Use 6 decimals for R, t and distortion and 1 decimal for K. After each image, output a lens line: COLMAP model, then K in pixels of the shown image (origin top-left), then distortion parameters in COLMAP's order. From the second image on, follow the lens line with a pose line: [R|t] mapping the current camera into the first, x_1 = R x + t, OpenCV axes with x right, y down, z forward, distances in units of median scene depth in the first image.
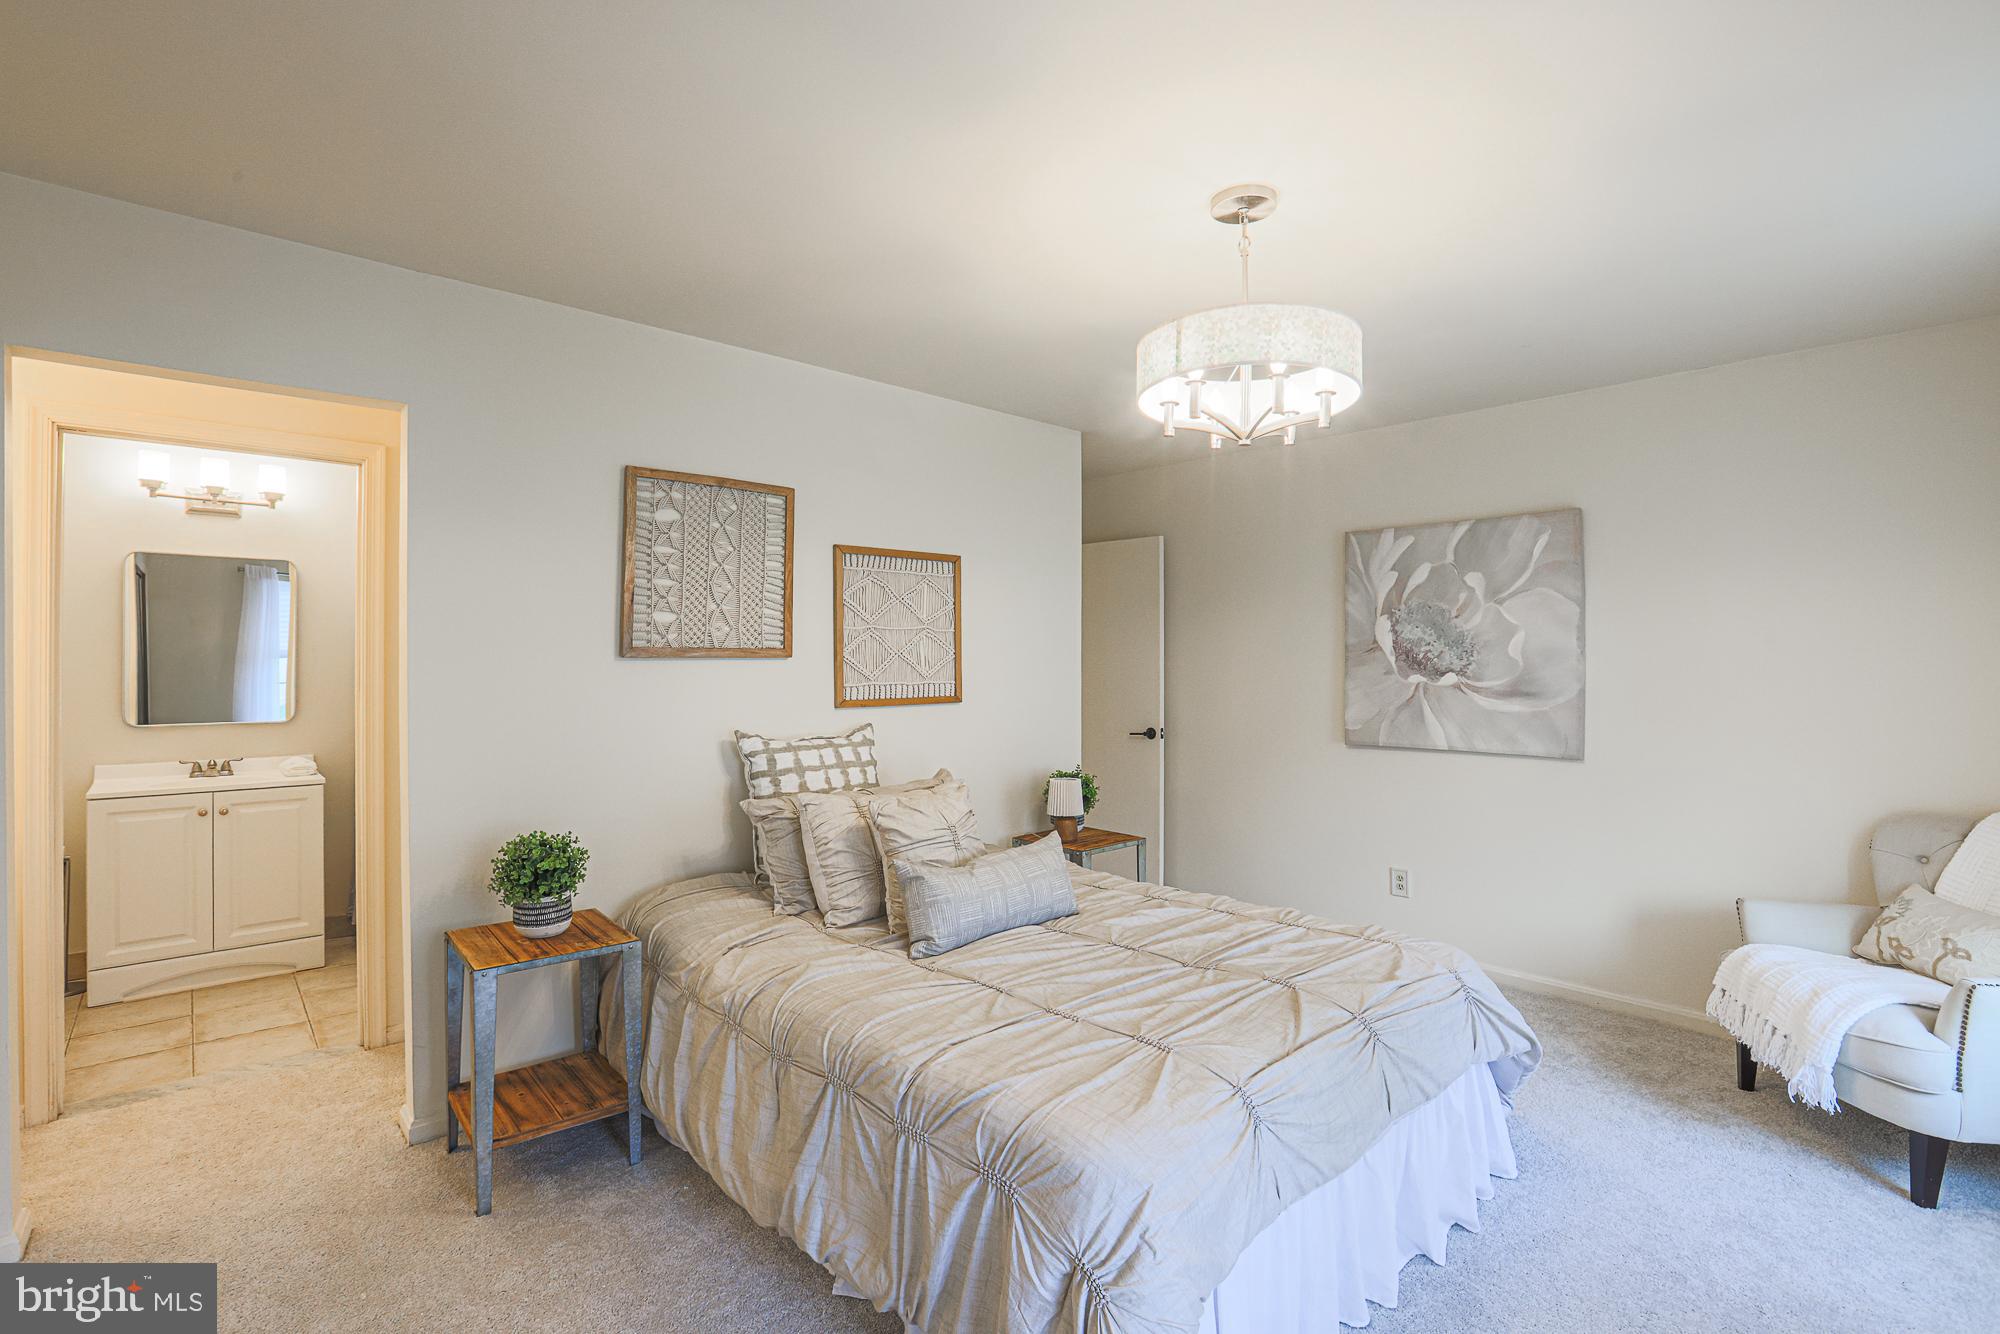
lens RADIAL K [[938.0, 0, 999.9], [0, 938.0, 658.8], [0, 0, 1]] dist [-0.060163, 0.020209]
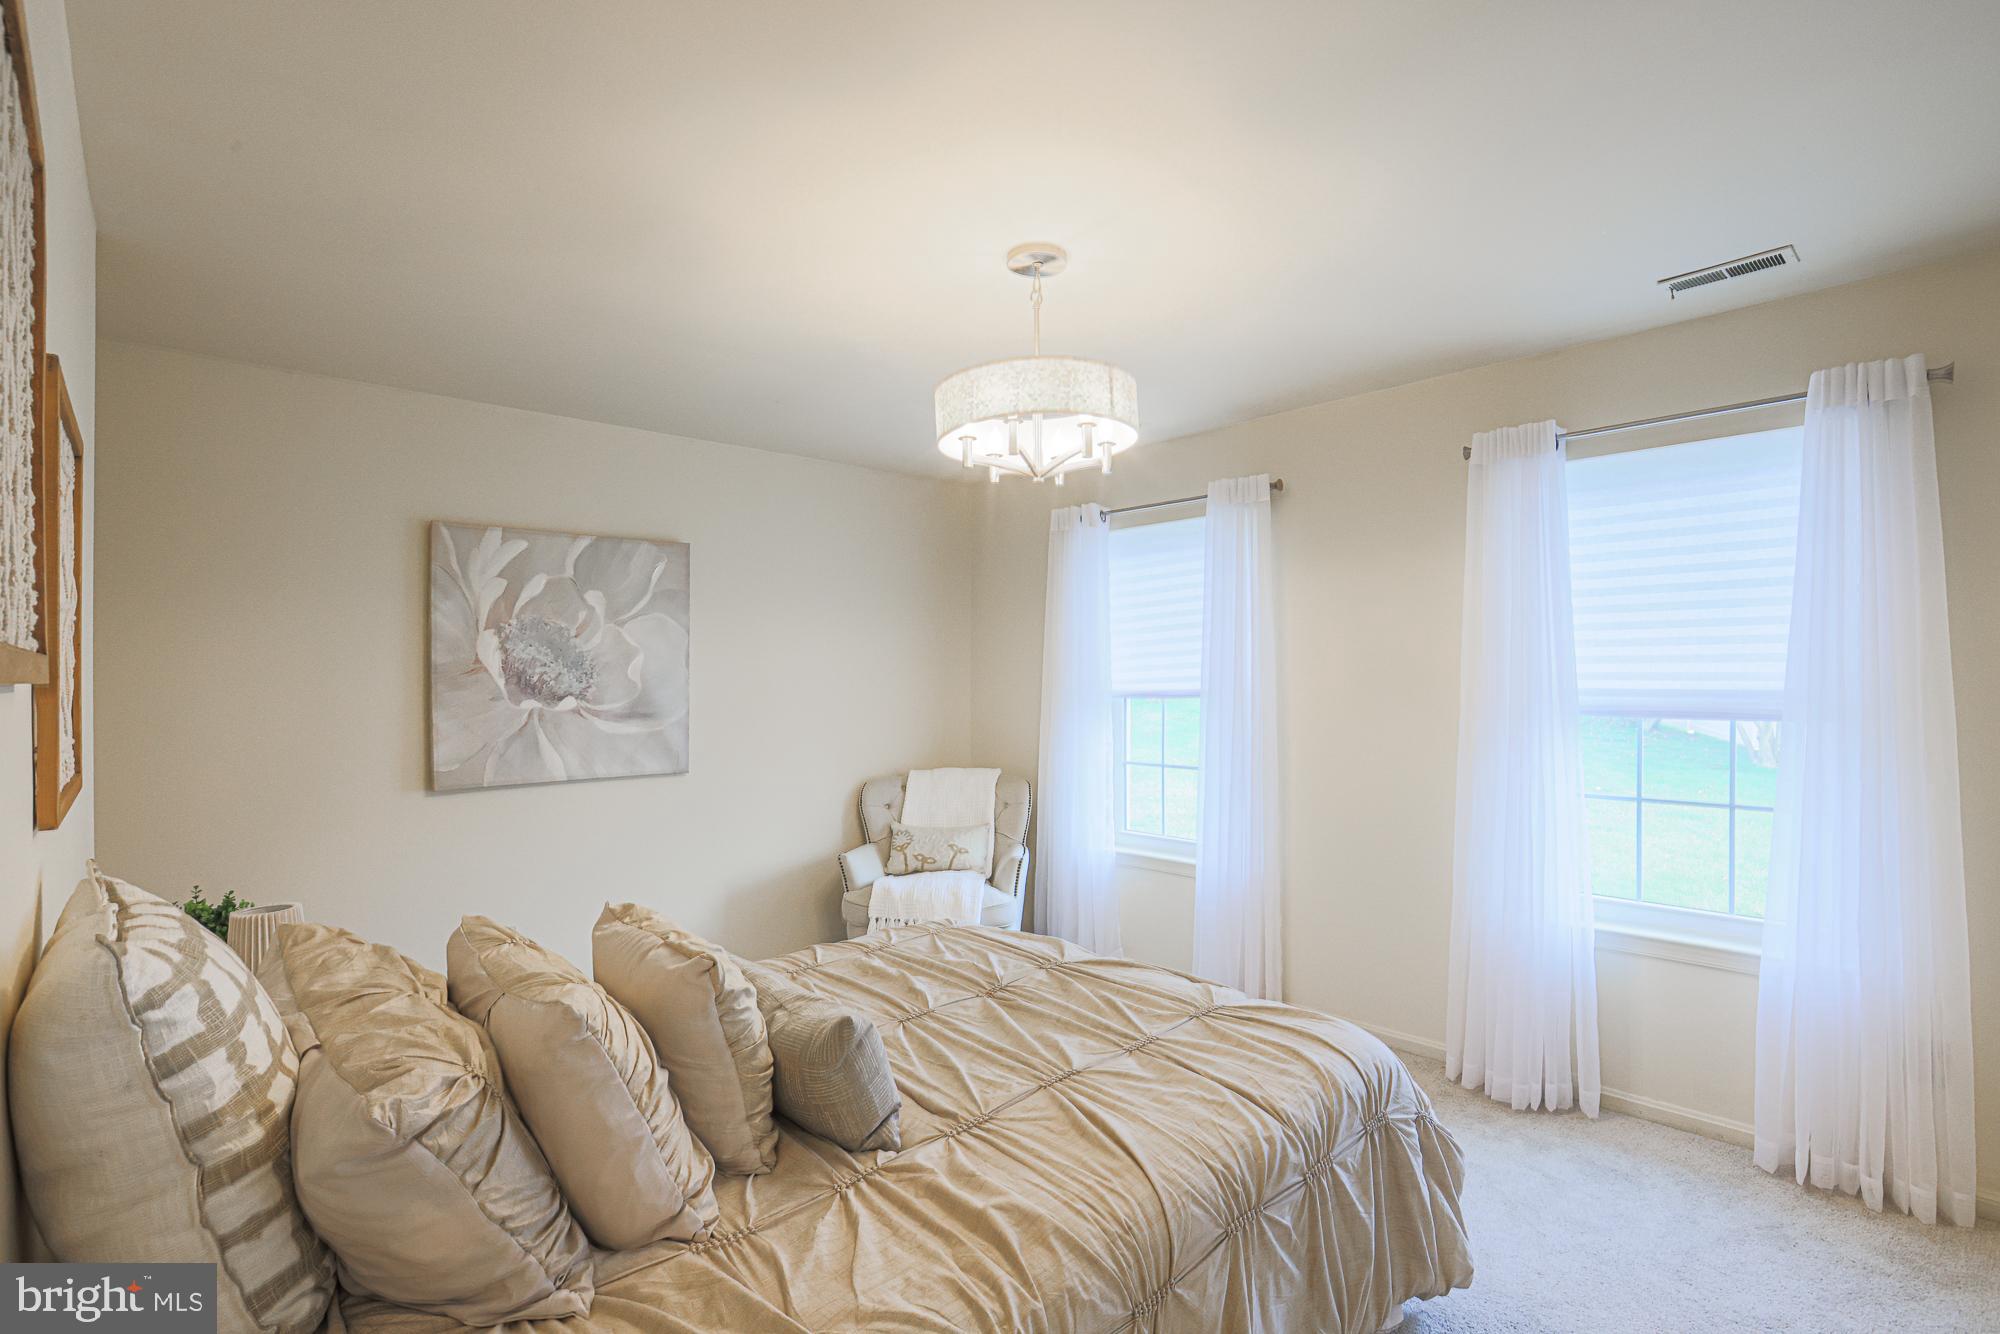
lens RADIAL K [[938.0, 0, 999.9], [0, 938.0, 658.8], [0, 0, 1]] dist [-0.060163, 0.020209]
pose [[-0.014571, 0.013953, 0.999796, -0.444685], [0.003318, 0.999898, -0.013906, -0.008304], [-0.999888, 0.003115, -0.014616, 0.587662]]
